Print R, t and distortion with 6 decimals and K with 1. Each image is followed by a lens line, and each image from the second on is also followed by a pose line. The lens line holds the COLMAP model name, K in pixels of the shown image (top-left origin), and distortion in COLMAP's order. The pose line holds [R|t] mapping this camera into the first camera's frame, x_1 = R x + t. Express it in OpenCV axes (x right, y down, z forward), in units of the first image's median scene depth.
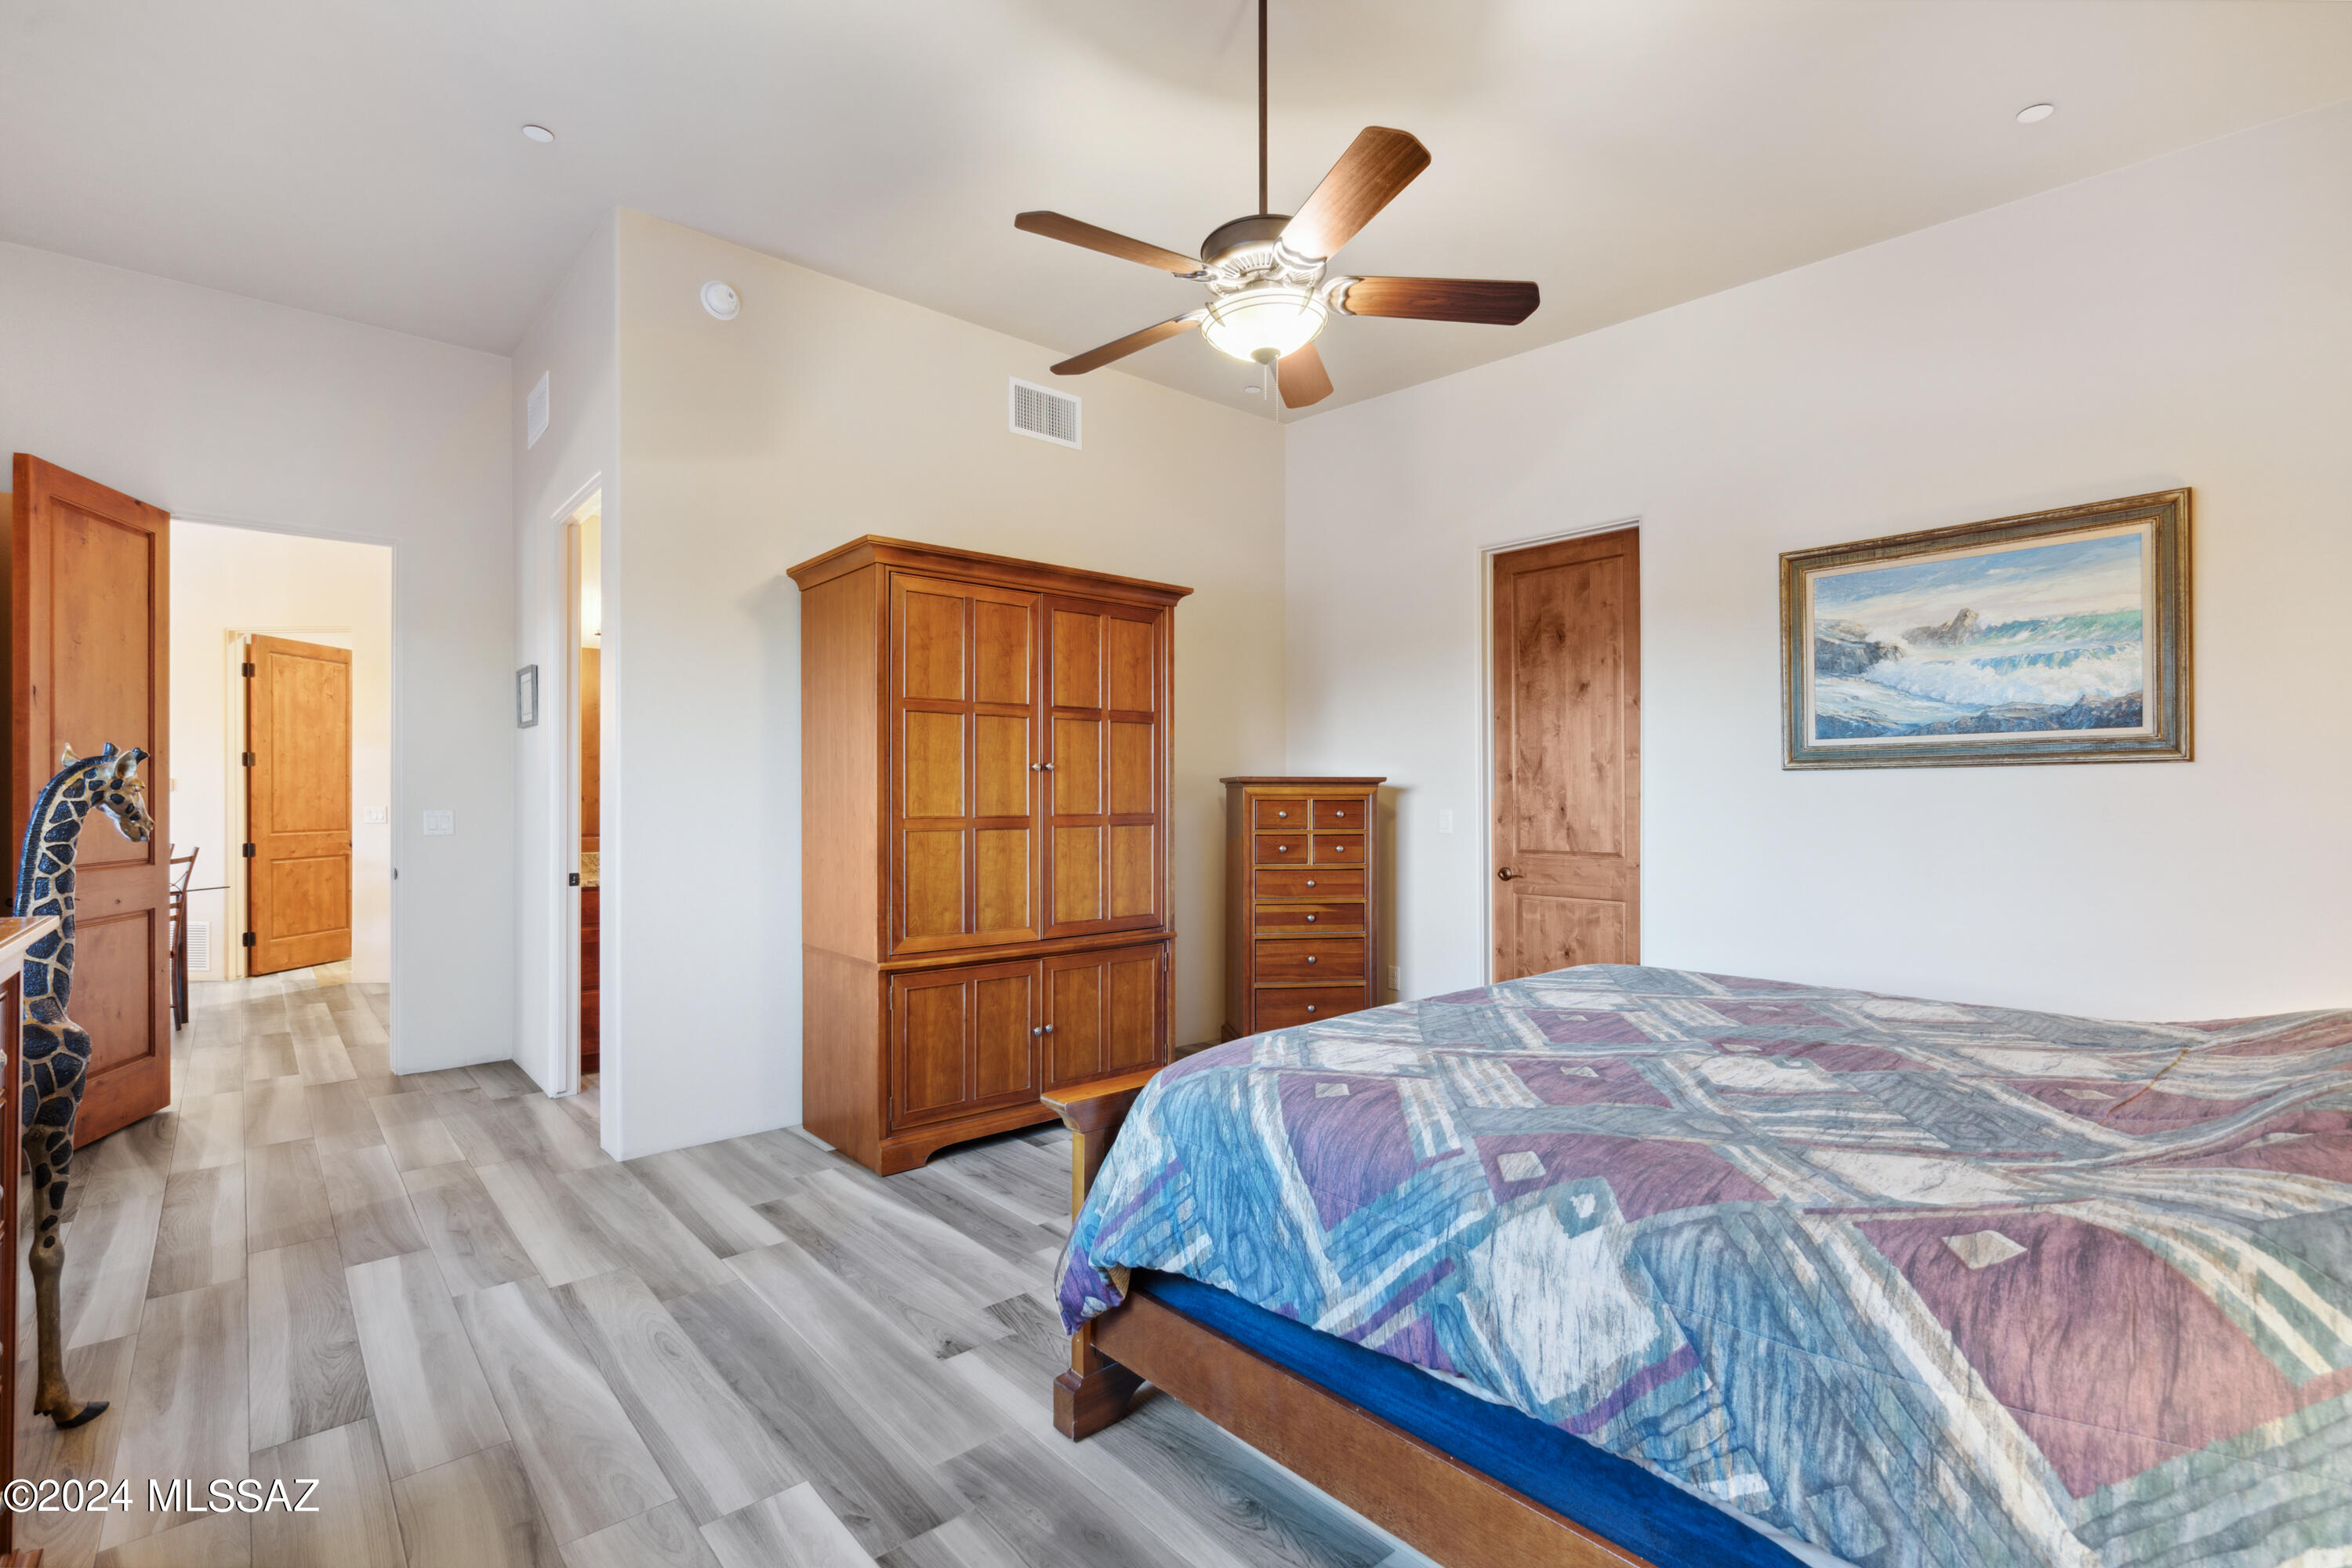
lens RADIAL K [[1090.6, 0, 1171.5], [0, 1090.6, 792.9], [0, 0, 1]] dist [0.003339, 0.000154]
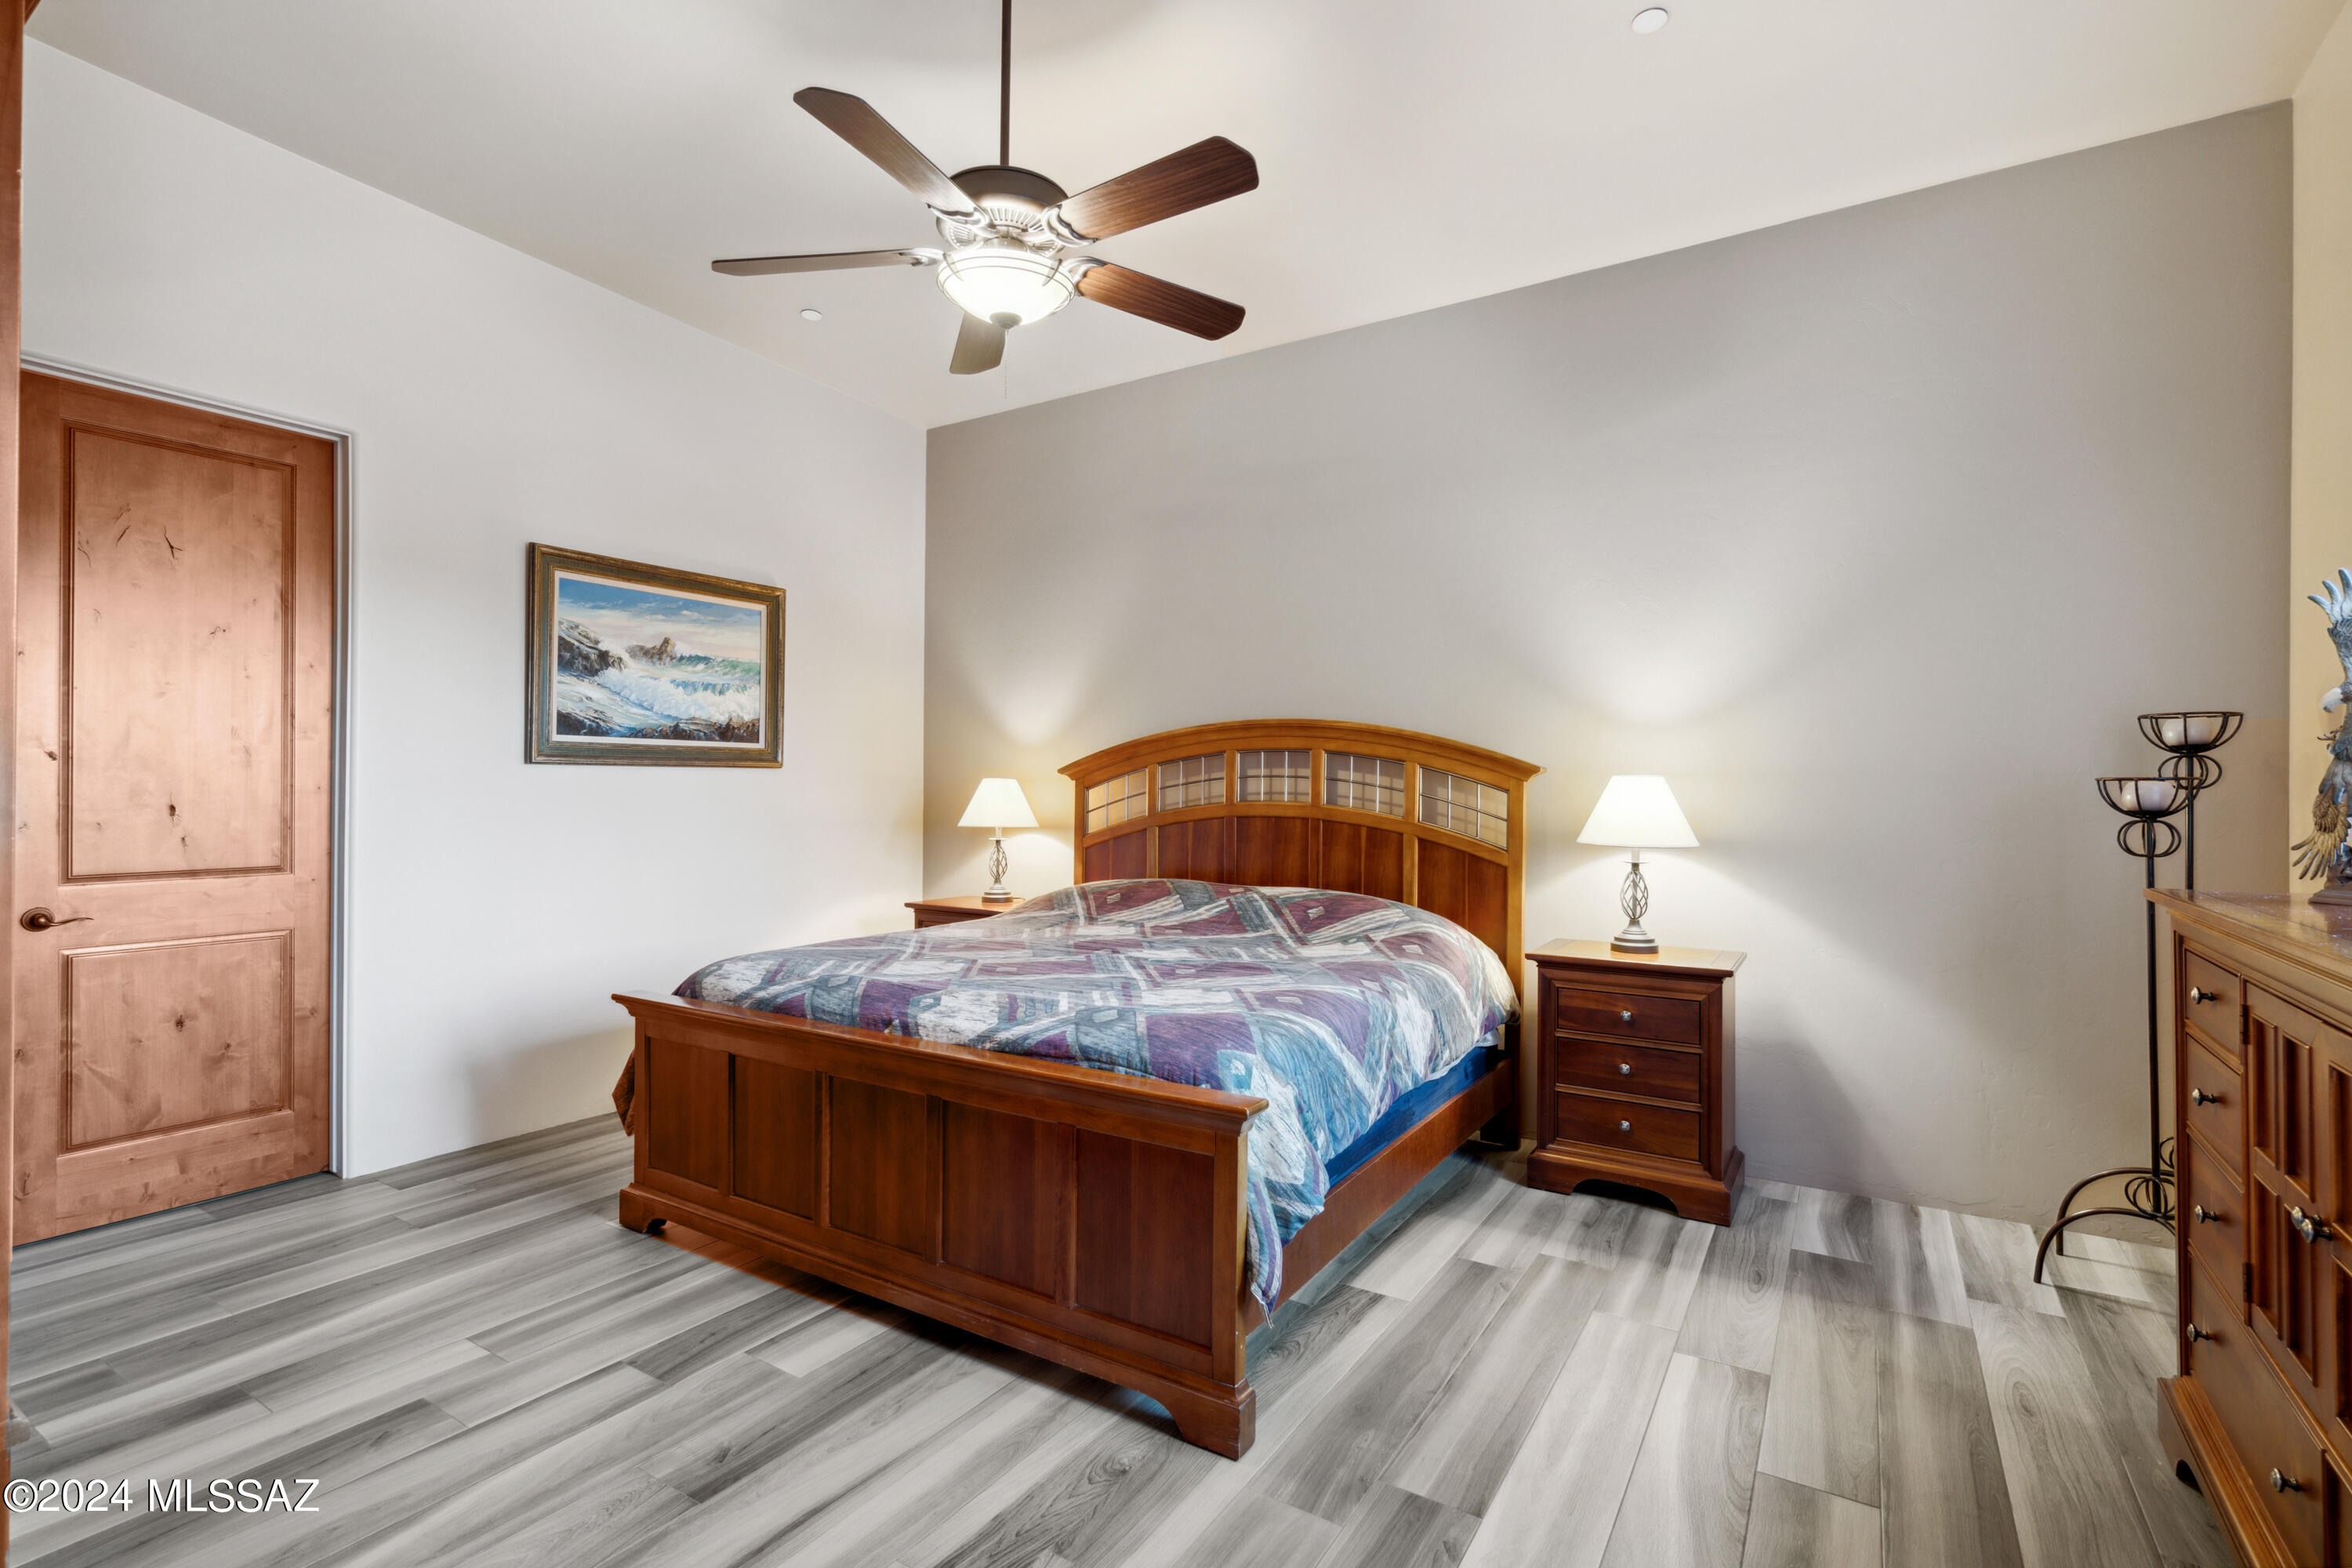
lens RADIAL K [[1090.6, 0, 1168.2], [0, 1090.6, 784.8], [0, 0, 1]] dist [0.003339, 0.000154]
pose [[-0.288856, 0.003707, 0.957365, -0.617453], [-0.007426, 0.999954, -0.006112, 0.000530], [-0.957344, -0.008875, -0.288815, 0.825654]]
